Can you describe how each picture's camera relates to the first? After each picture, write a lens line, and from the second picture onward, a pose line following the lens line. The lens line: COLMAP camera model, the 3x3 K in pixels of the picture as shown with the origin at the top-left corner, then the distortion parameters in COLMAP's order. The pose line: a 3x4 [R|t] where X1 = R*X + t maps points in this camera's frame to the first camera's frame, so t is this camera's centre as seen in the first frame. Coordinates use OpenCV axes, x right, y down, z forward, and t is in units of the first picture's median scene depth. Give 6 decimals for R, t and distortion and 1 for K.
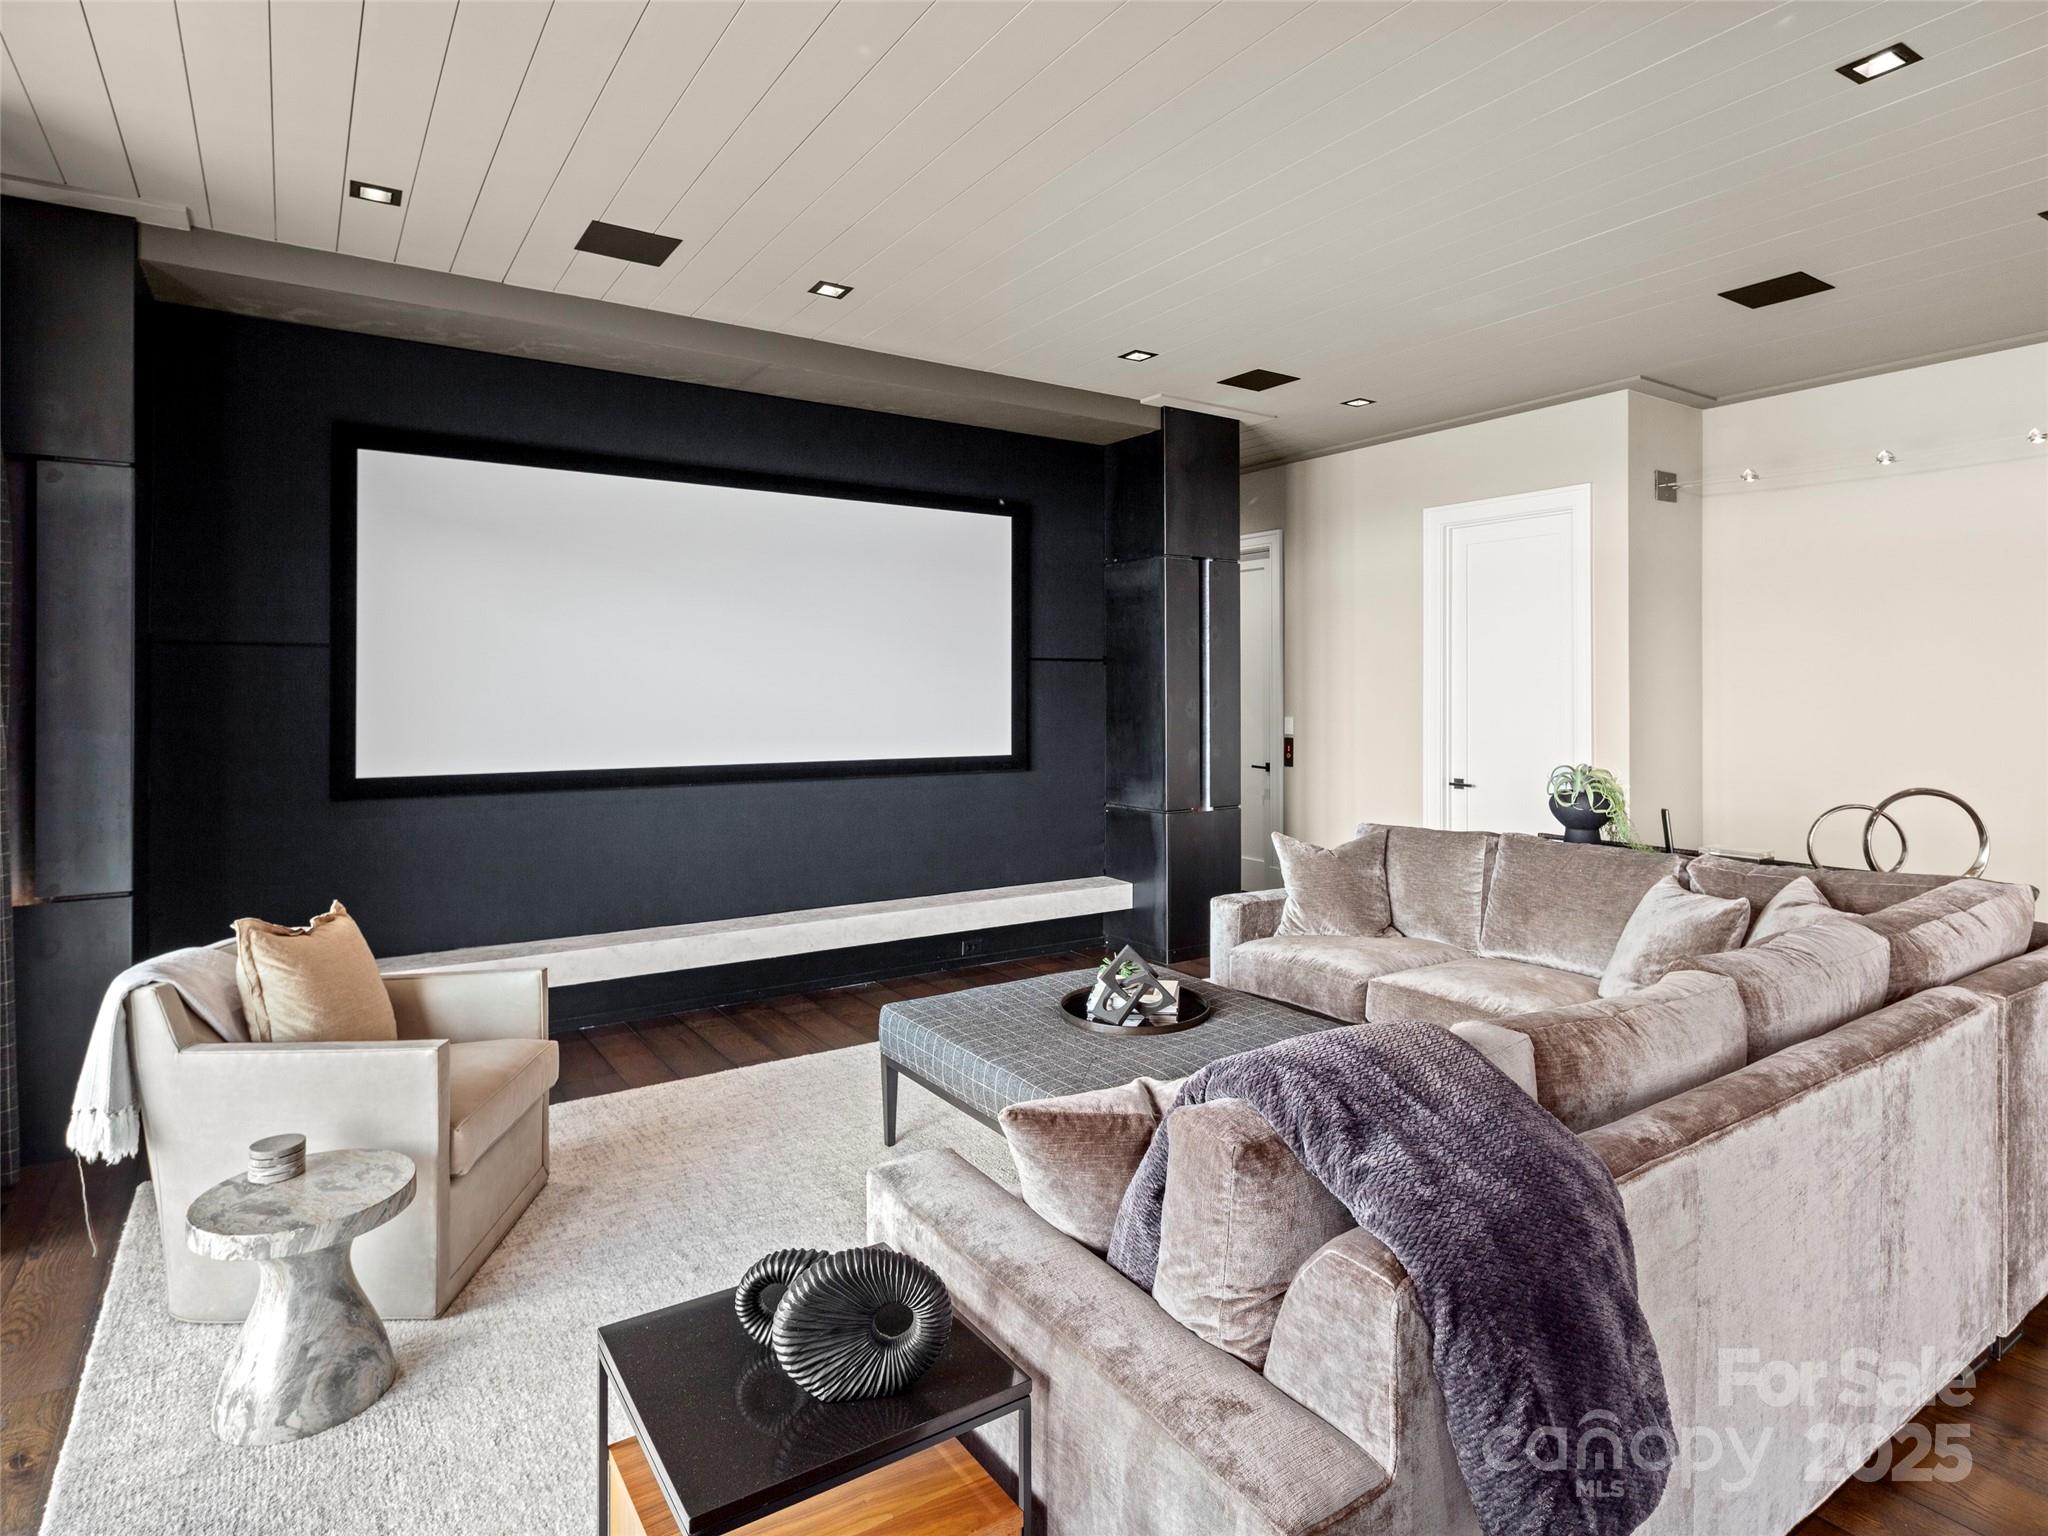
lens RADIAL K [[1157.0, 0, 1096.9], [0, 1157.0, 692.4], [0, 0, 1]] dist [0.024373, -0.000108]
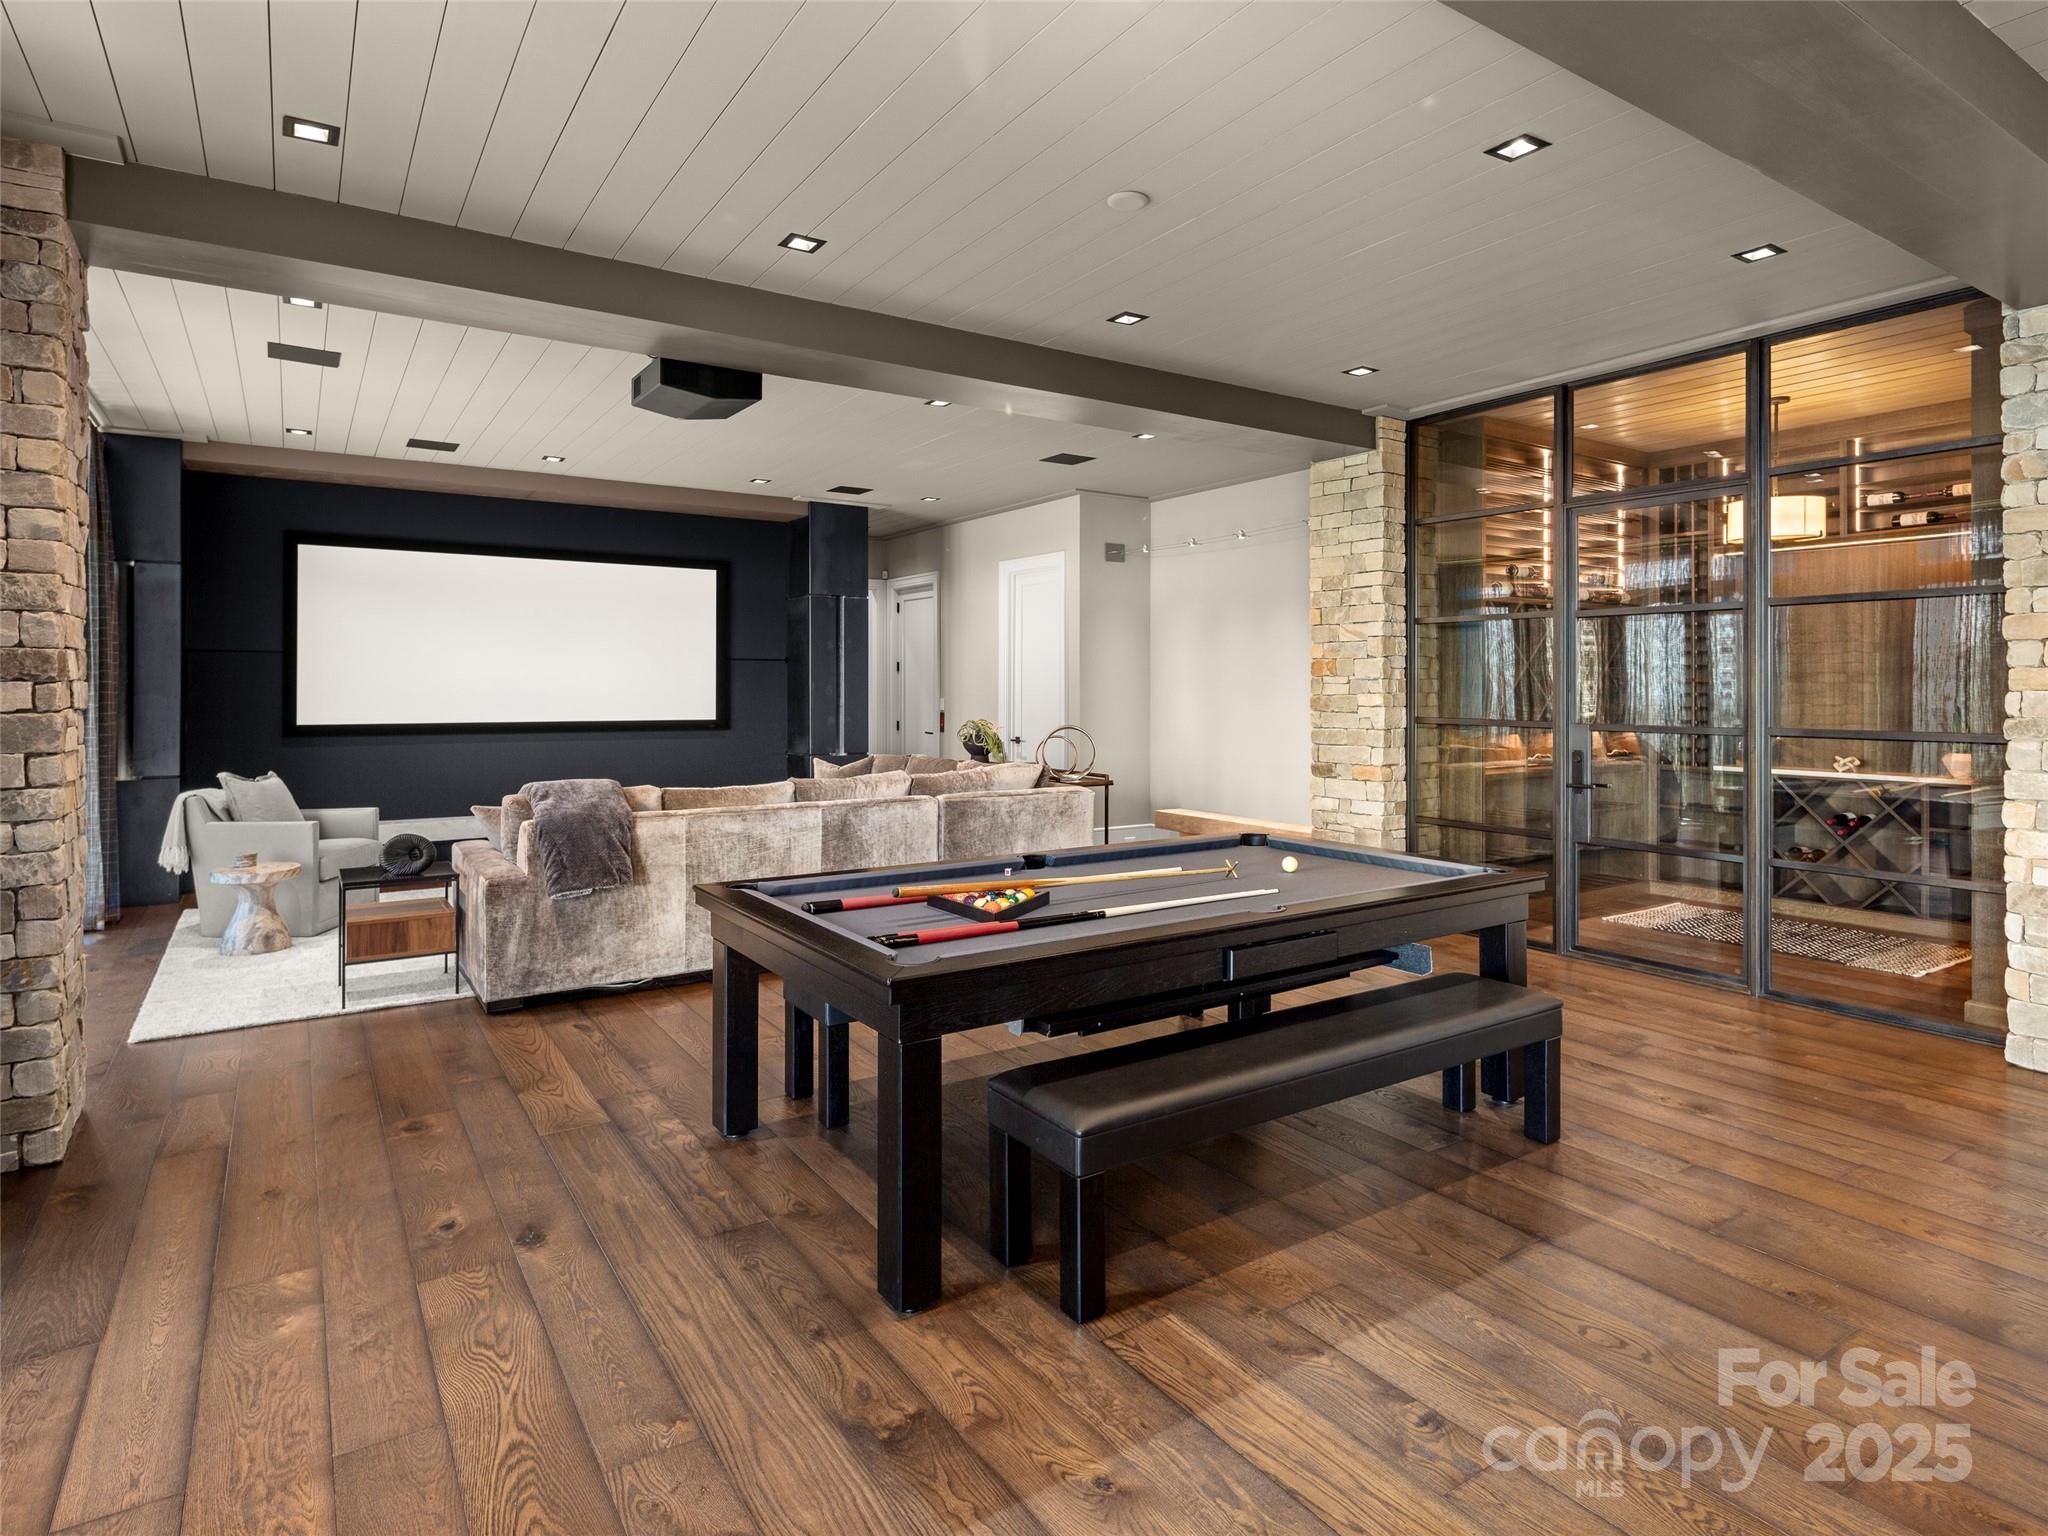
lens RADIAL K [[1132.0, 0, 1076.3], [0, 1132.0, 689.1], [0, 0, 1]] dist [0.004957, -0.000331]
pose [[0.999999, 0.000177, -0.001558, 0.471177], [-0.000180, 0.999999, -0.001717, 0.016518], [0.001558, 0.001718, 0.999997, -0.617941]]
